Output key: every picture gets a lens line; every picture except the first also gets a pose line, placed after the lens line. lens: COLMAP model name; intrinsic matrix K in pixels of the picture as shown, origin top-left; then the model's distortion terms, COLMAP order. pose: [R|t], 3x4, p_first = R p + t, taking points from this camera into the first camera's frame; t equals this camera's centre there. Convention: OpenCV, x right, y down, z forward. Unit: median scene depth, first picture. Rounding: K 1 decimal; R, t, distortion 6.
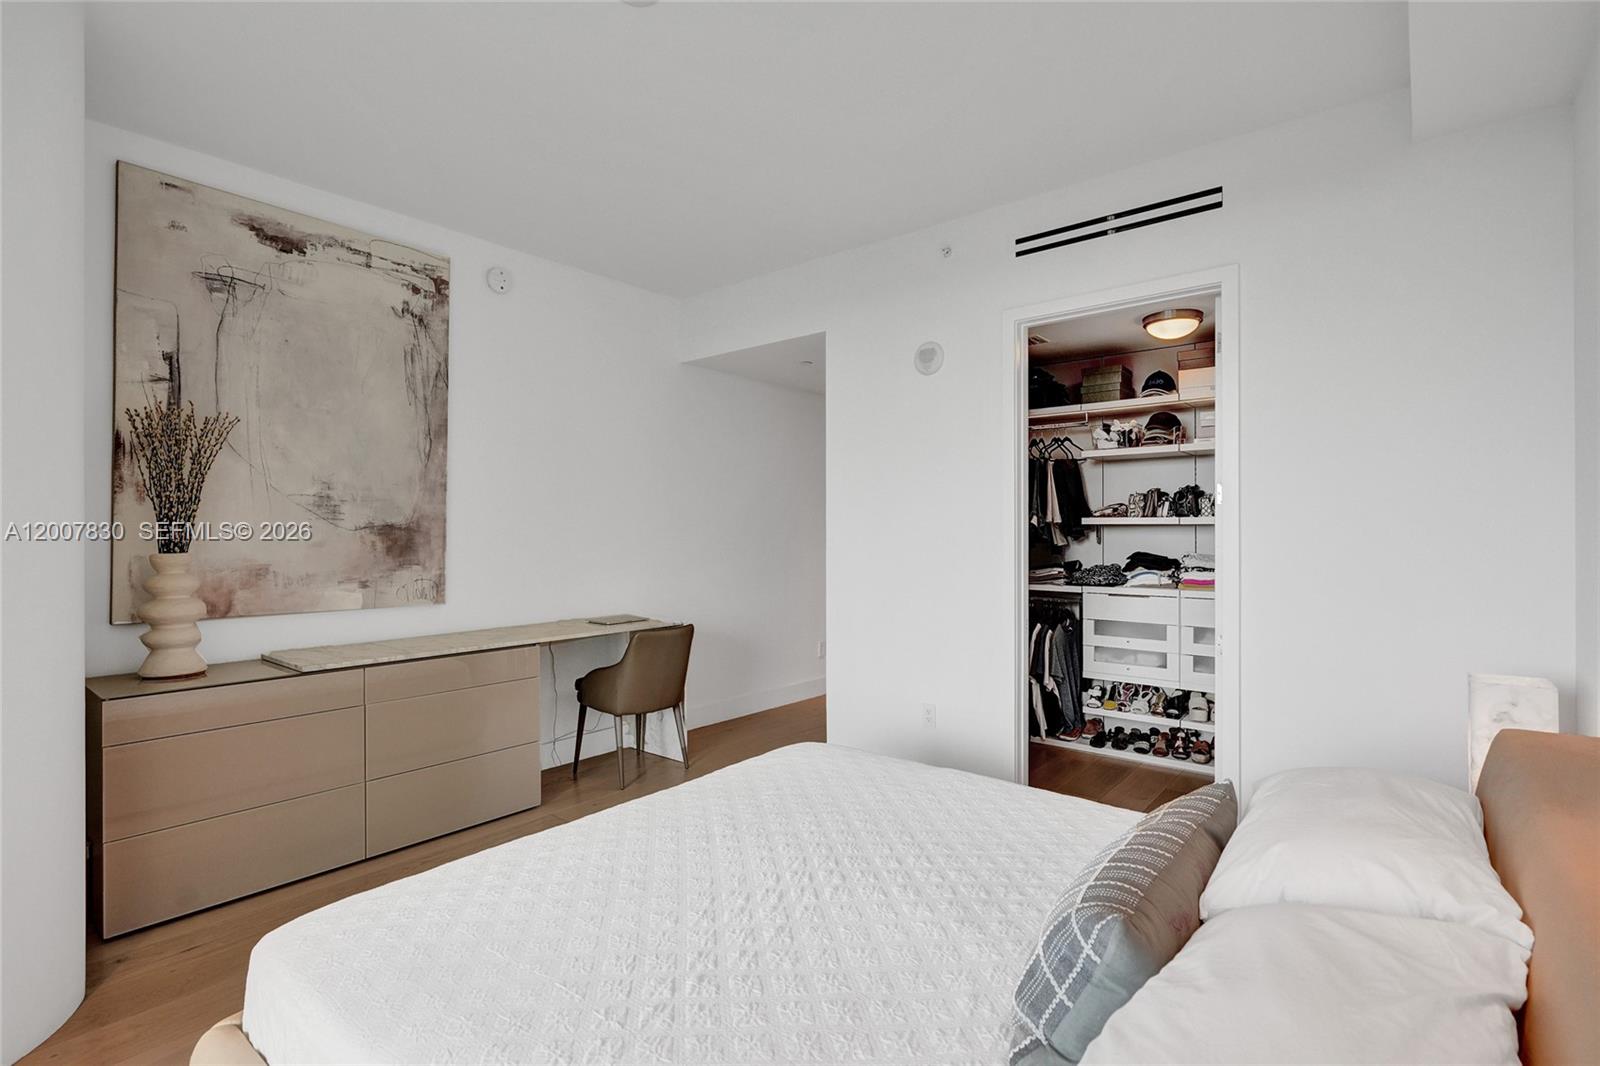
lens RADIAL K [[750.9, 0, 807.7], [0, 750.9, 523.3], [0, 0, 1]] dist [-0.001515, -0.000161]
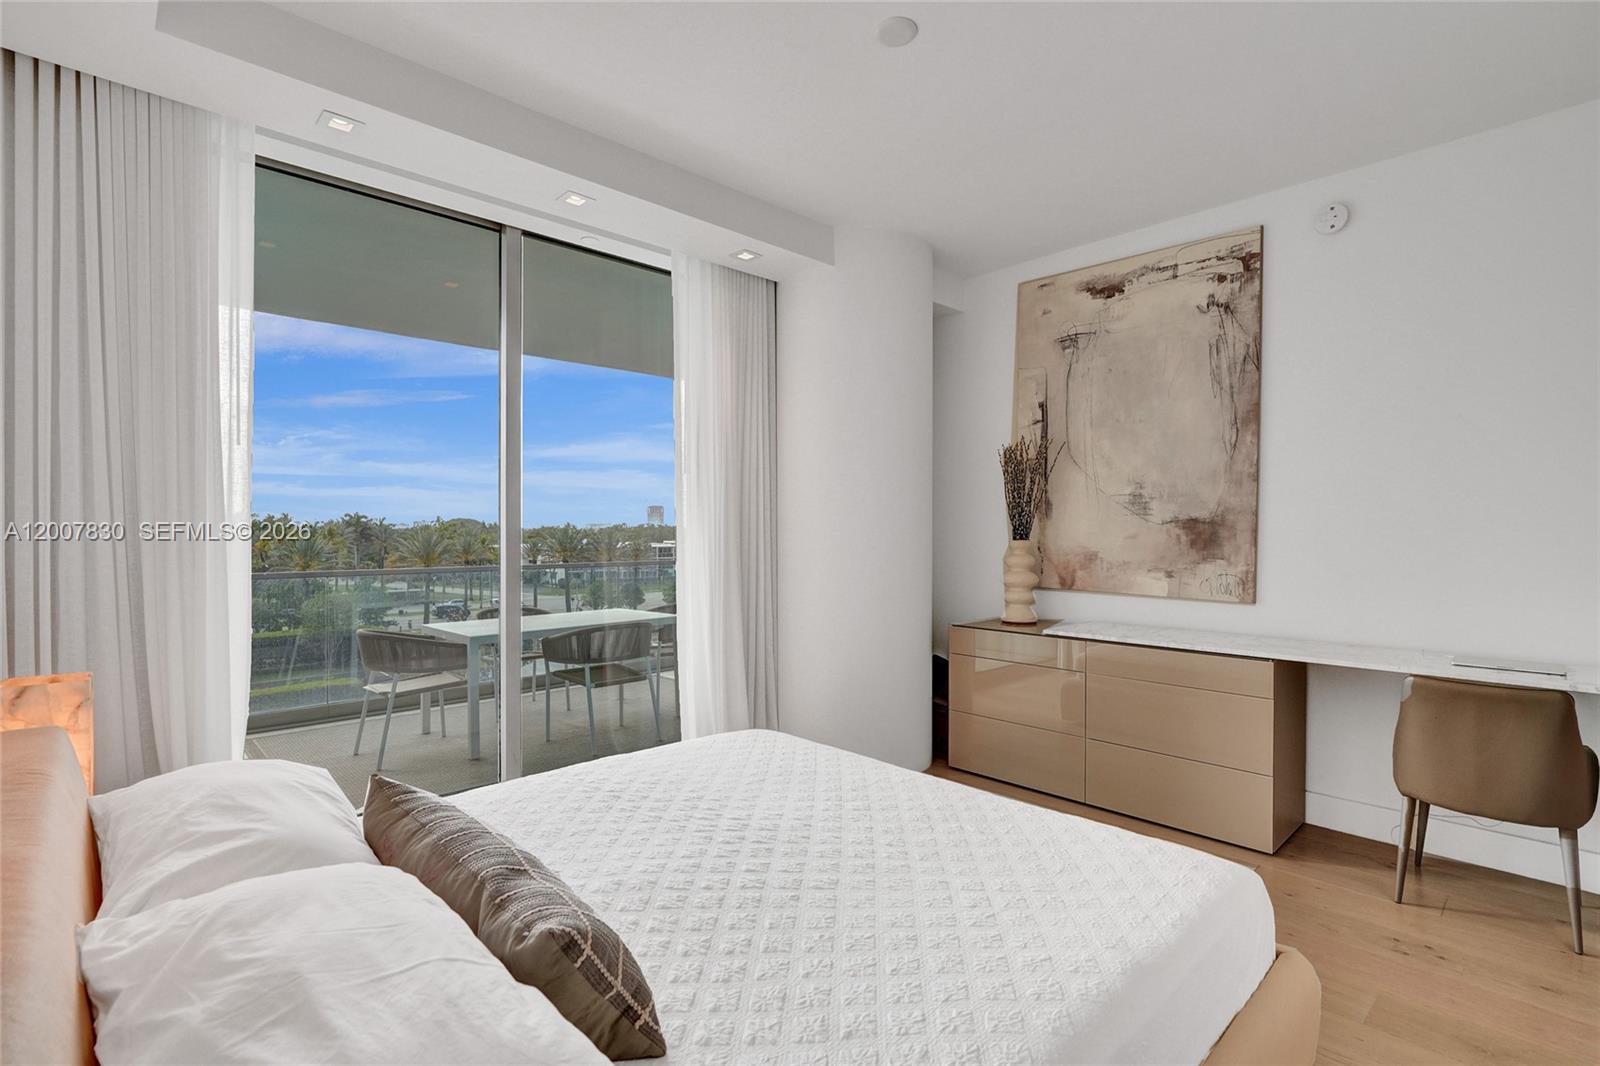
lens RADIAL K [[750.9, 0, 807.7], [0, 750.9, 523.3], [0, 0, 1]] dist [-0.001515, -0.000161]
pose [[-0.109771, -0.005919, -0.993939, 0.523725], [0.011538, 0.999907, -0.007229, 0.009505], [0.993890, -0.012262, -0.109693, 0.584208]]
